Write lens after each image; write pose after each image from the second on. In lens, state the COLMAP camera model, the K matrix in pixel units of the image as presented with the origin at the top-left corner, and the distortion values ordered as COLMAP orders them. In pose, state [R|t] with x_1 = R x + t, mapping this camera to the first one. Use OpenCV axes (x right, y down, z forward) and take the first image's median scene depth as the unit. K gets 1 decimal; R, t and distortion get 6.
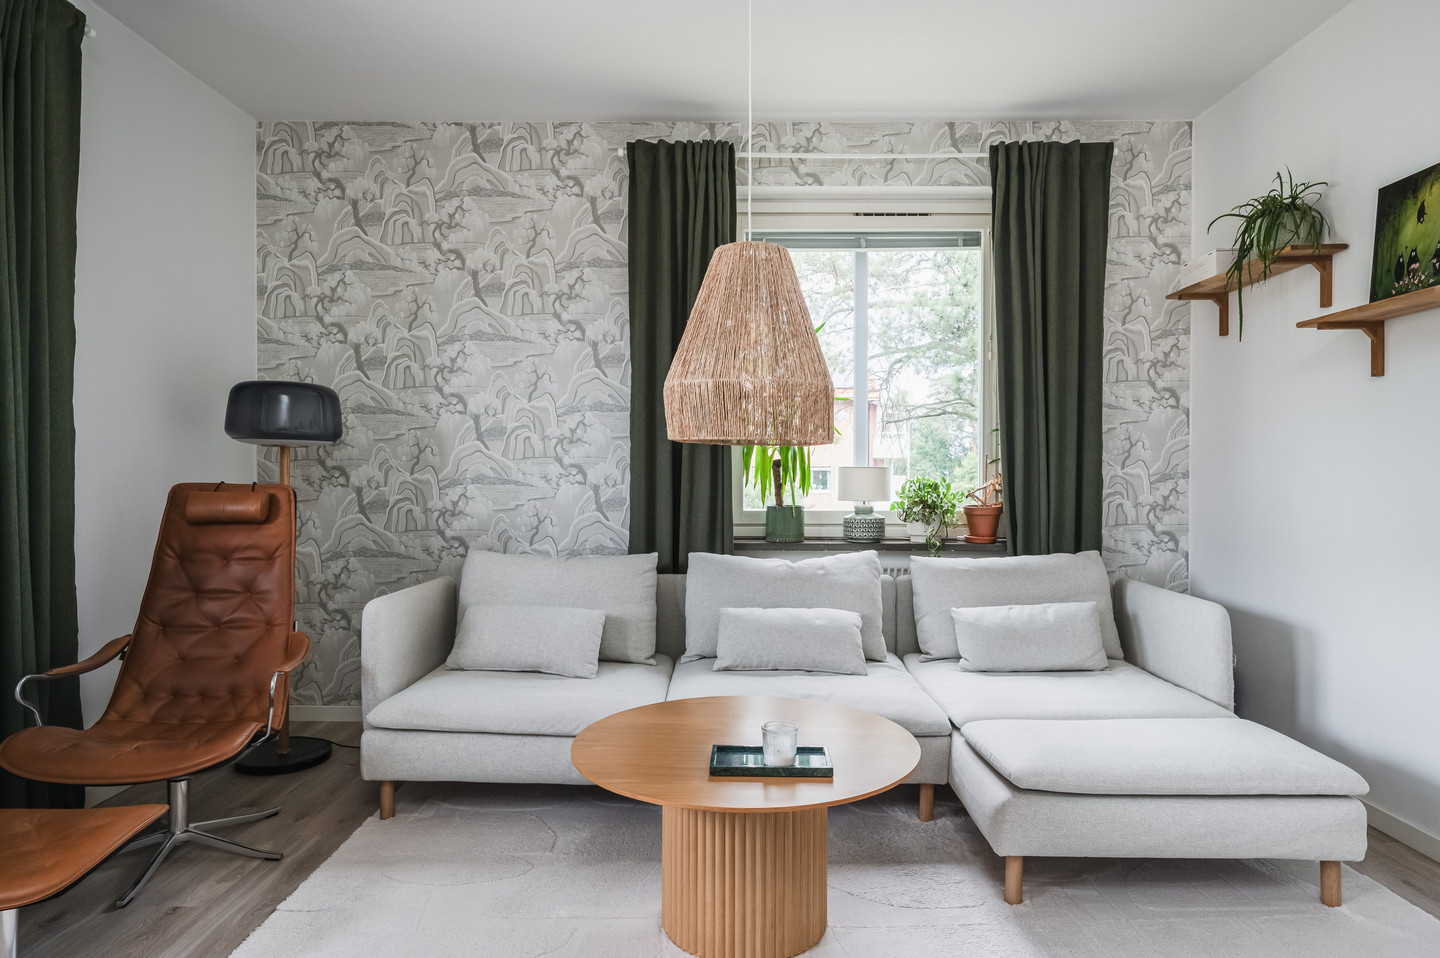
lens RADIAL K [[850.5, 0, 719.0], [0, 850.5, 480.9], [0, 0, 1]] dist [-0.003136, 0.000460]
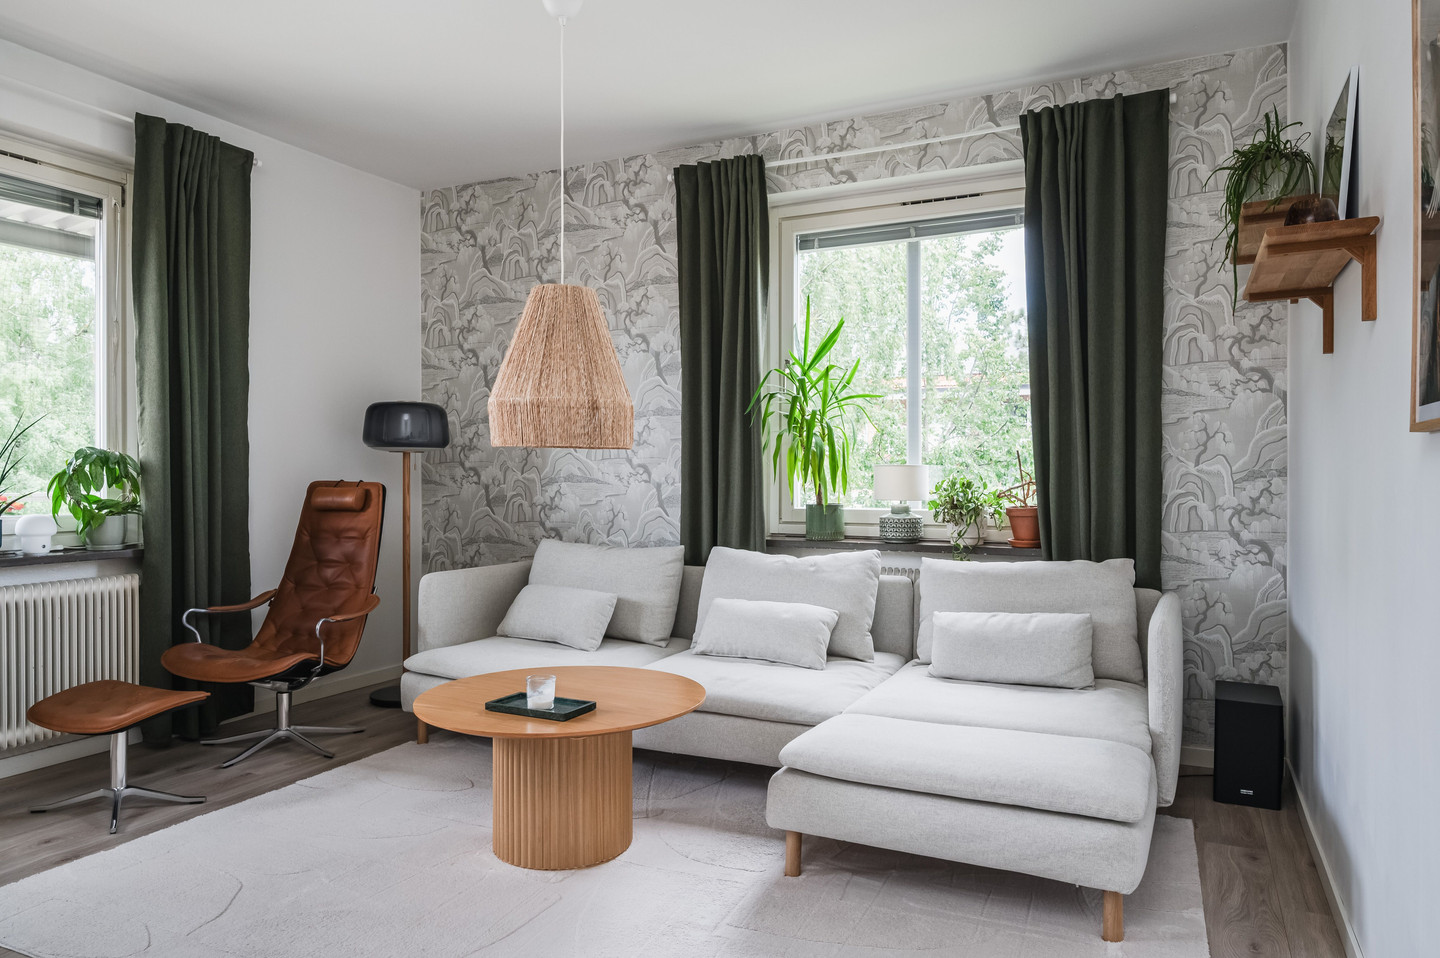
lens RADIAL K [[945.4, 0, 714.5], [0, 945.4, 476.9], [0, 0, 1]] dist [-0.002701, -0.000860]
pose [[0.900707, -0.000916, -0.434425, 0.453188], [-0.000513, 0.999995, -0.003172, 0.000593], [0.434426, 0.003080, 0.900702, -0.064105]]
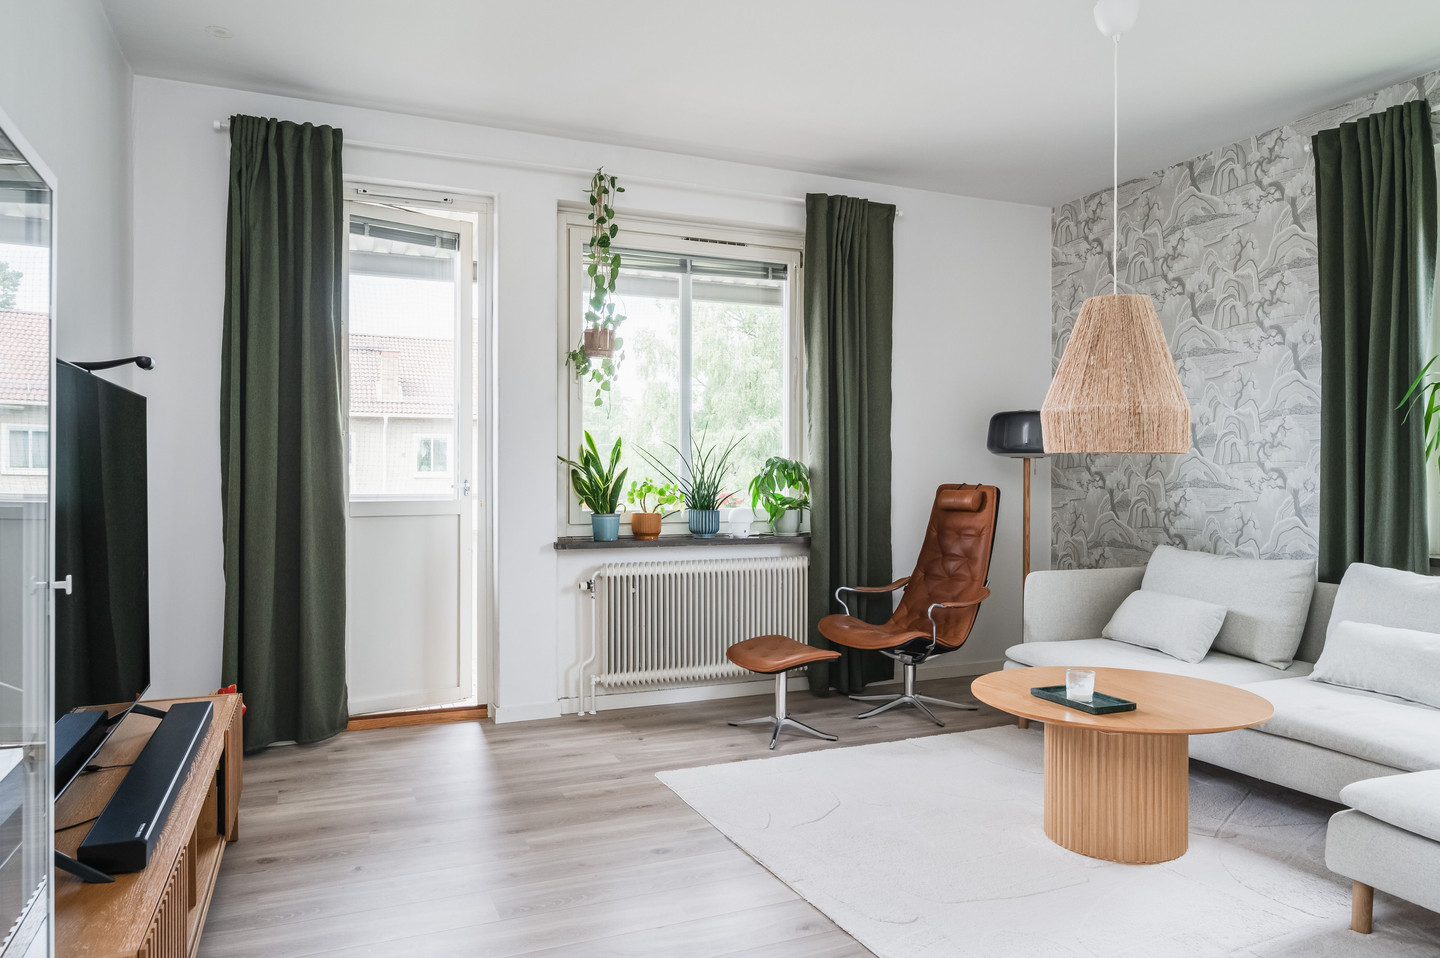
lens RADIAL K [[956.2, 0, 737.8], [0, 956.2, 479.9], [0, 0, 1]] dist [0.000576, -0.001037]
pose [[0.411149, 0.001851, -0.911566, 0.604067], [-0.007736, 0.999969, -0.001459, 0.000527], [0.911535, 0.007652, 0.411151, -0.041949]]
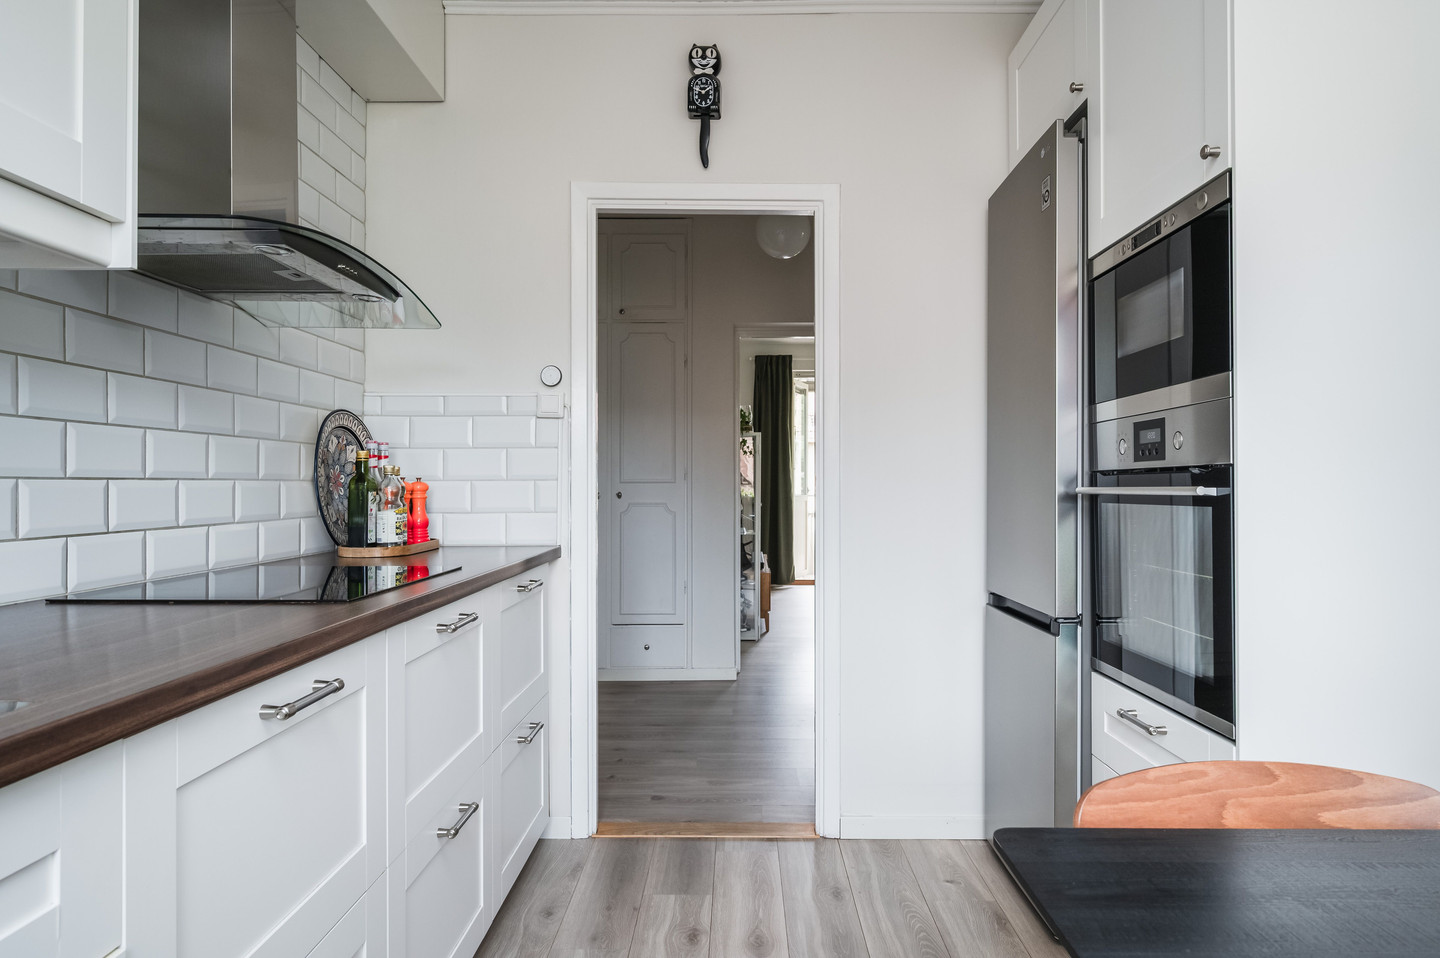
lens RADIAL K [[850.5, 0, 719.0], [0, 850.5, 480.9], [0, 0, 1]] dist [-0.003136, 0.000460]
pose [[-0.022380, -0.007538, -0.999721, 1.941940], [-0.005588, 0.999957, -0.007414, 0.002167], [0.999734, 0.005420, -0.022421, -0.163402]]
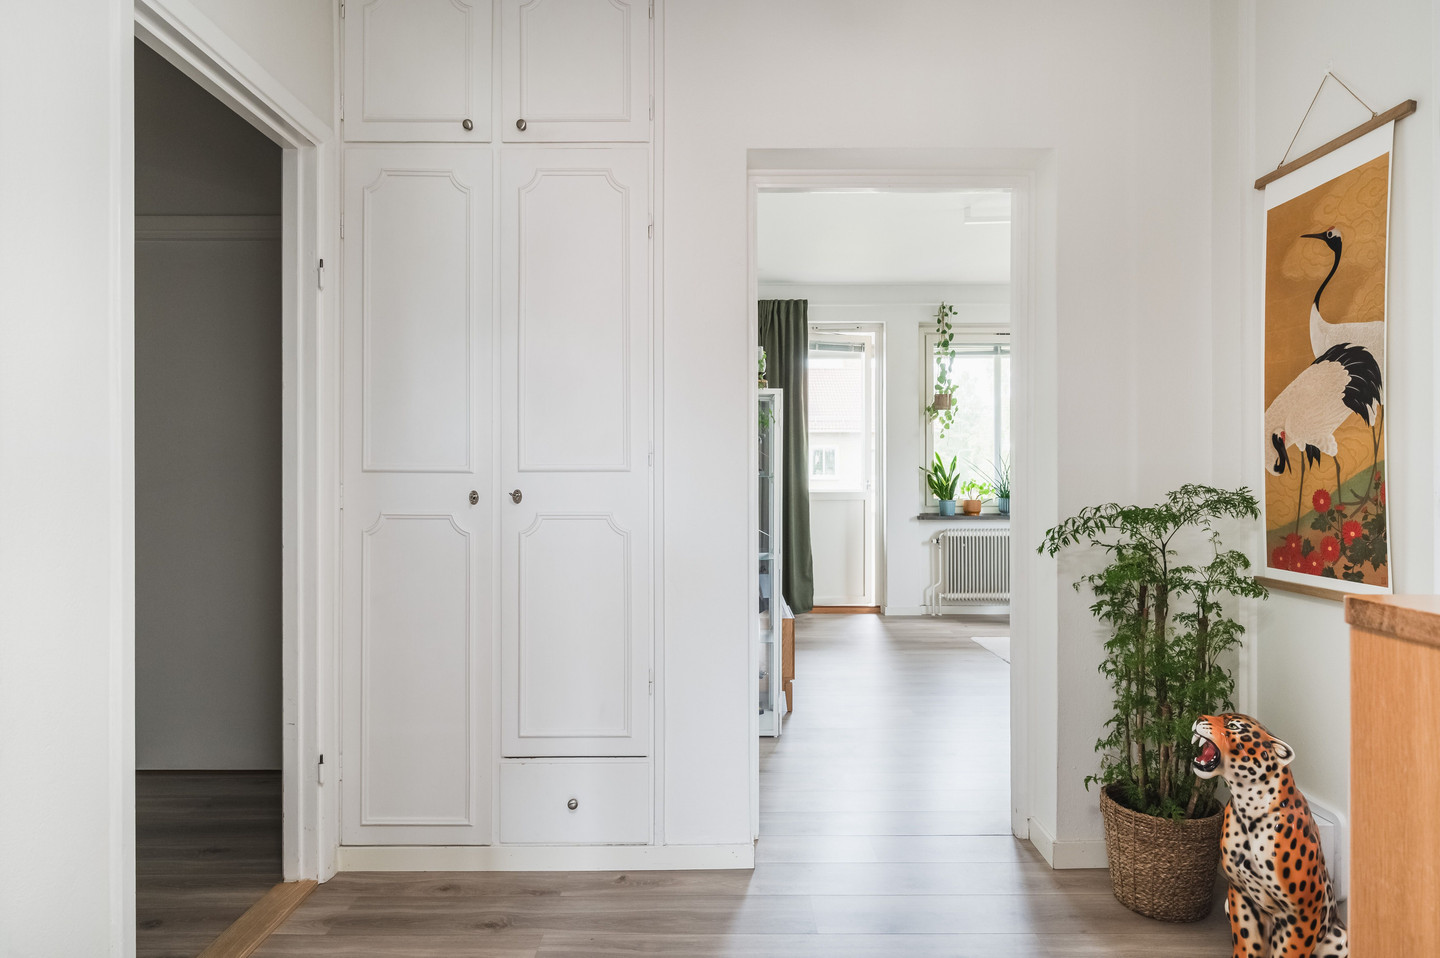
lens RADIAL K [[845.0, 0, 742.9], [0, 845.0, 478.8], [0, 0, 1]] dist [-0.002436, 0.001175]
pose [[0.024924, -0.001812, -0.999688, 1.269124], [-0.005600, 0.999982, -0.001952, 0.002672], [0.999674, 0.005646, 0.024914, -0.189800]]
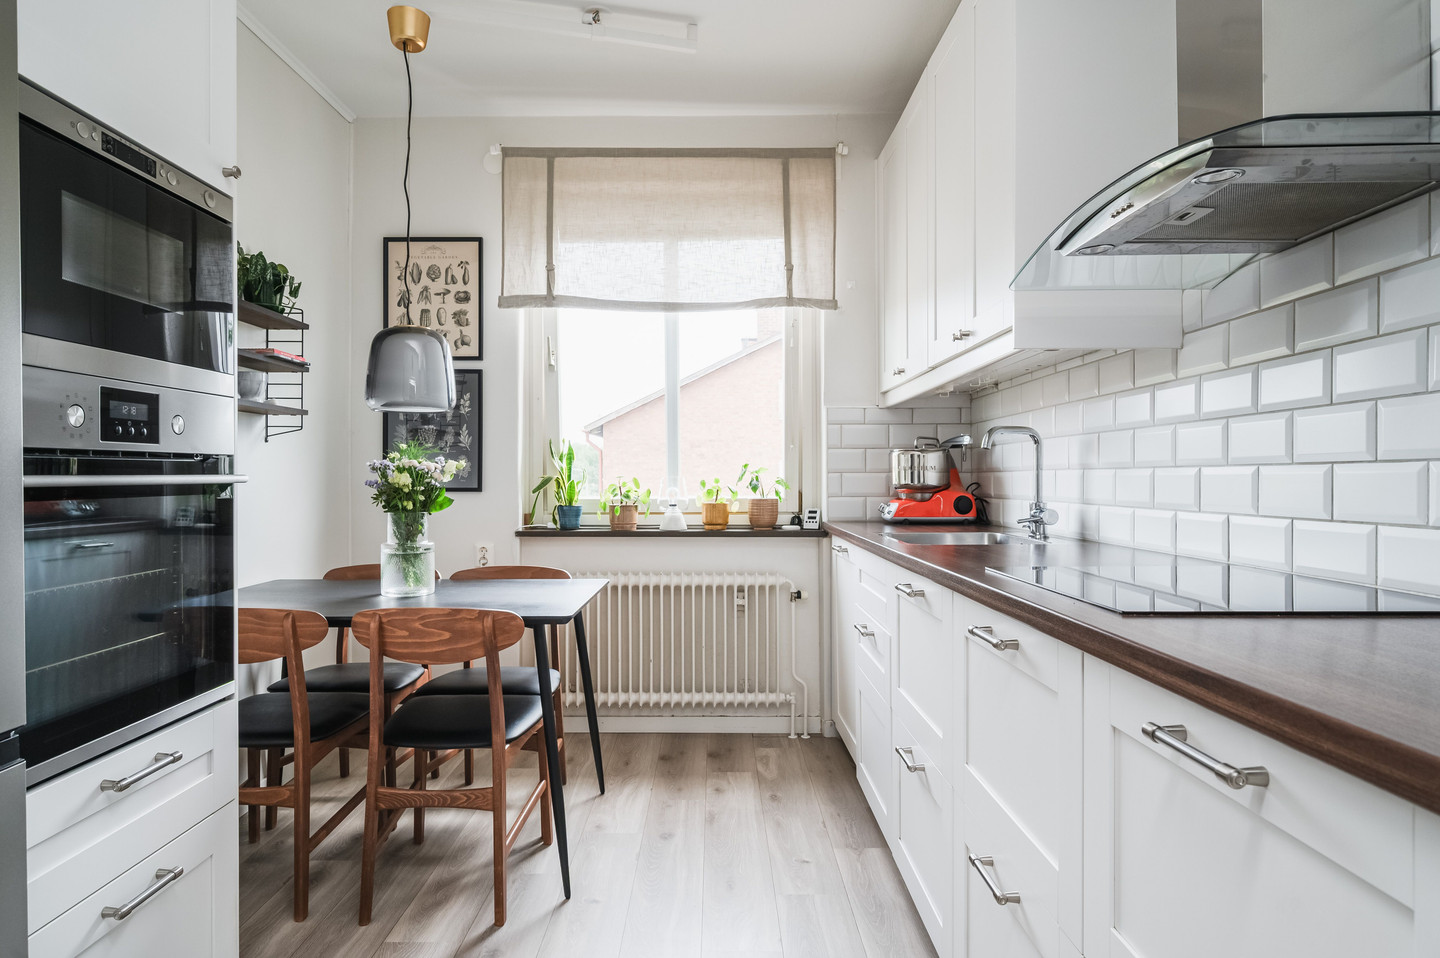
lens RADIAL K [[861.0, 0, 720.0], [0, 861.0, 479.0], [0, 0, 1]] dist [-0.003855, -0.000256]
pose [[-0.011111, -0.002948, 0.999934, 1.096291], [0.008078, 0.999963, 0.003038, 0.003688], [-0.999906, 0.008111, -0.011087, -0.190818]]
